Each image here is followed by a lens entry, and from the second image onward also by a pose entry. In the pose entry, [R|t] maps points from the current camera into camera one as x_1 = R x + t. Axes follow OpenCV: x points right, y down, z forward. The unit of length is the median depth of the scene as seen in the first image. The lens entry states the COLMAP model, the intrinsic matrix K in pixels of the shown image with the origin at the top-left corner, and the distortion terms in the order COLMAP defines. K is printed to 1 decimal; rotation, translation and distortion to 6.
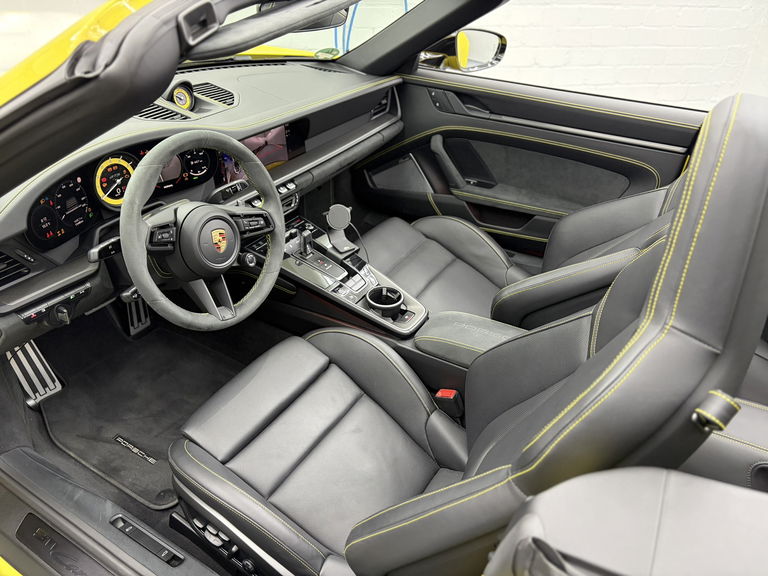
lens RADIAL K [[590.3, 0, 383.1], [0, 590.3, 297.0], [0, 0, 1]] dist [0.022387, 0.002836]
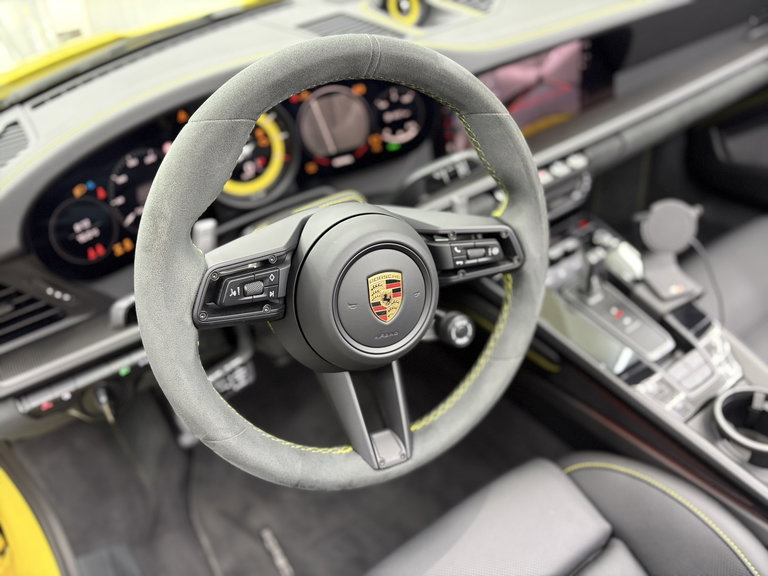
lens RADIAL K [[590.3, 0, 383.1], [0, 590.3, 297.0], [0, 0, 1]] dist [0.022387, 0.002836]
pose [[0.892167, 0.131685, -0.432085, -0.078603], [-0.101902, 0.990578, 0.091490, -0.118027], [0.440062, -0.037594, 0.897180, 0.531355]]
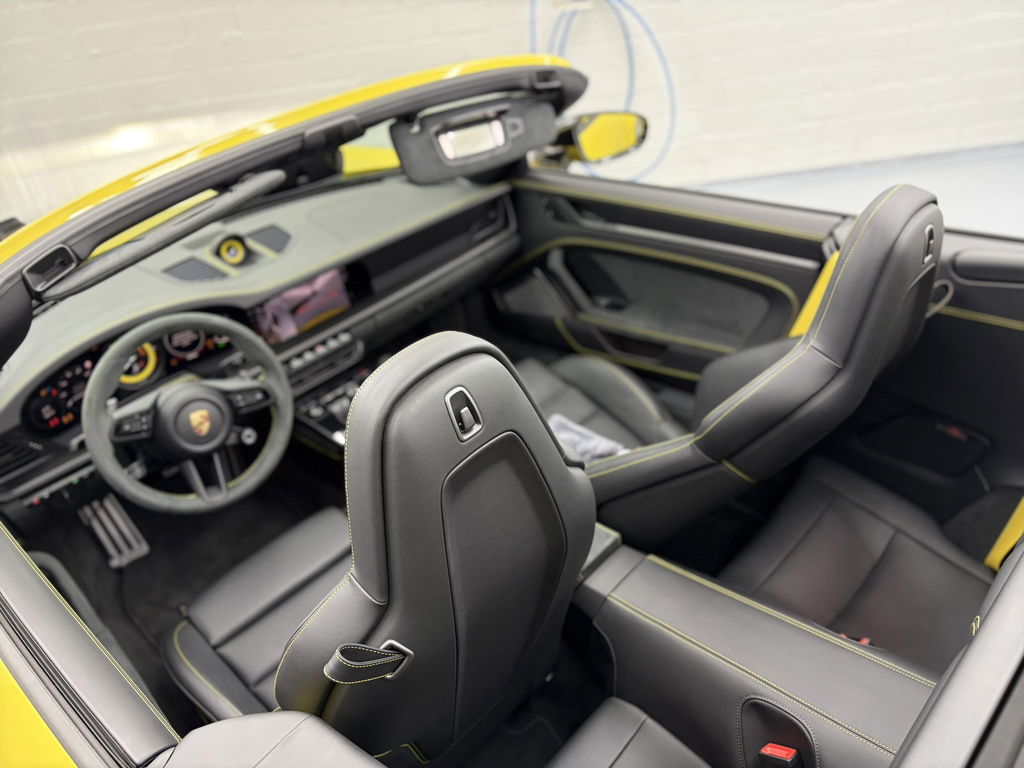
lens RADIAL K [[787.0, 0, 510.7], [0, 787.0, 396.0], [0, 0, 1]] dist [0.022387, 0.002836]
pose [[0.958170, -0.018742, -0.285584, 0.517793], [0.021007, 0.999767, 0.004869, -0.118547], [0.285426, -0.010664, 0.958341, -0.097490]]
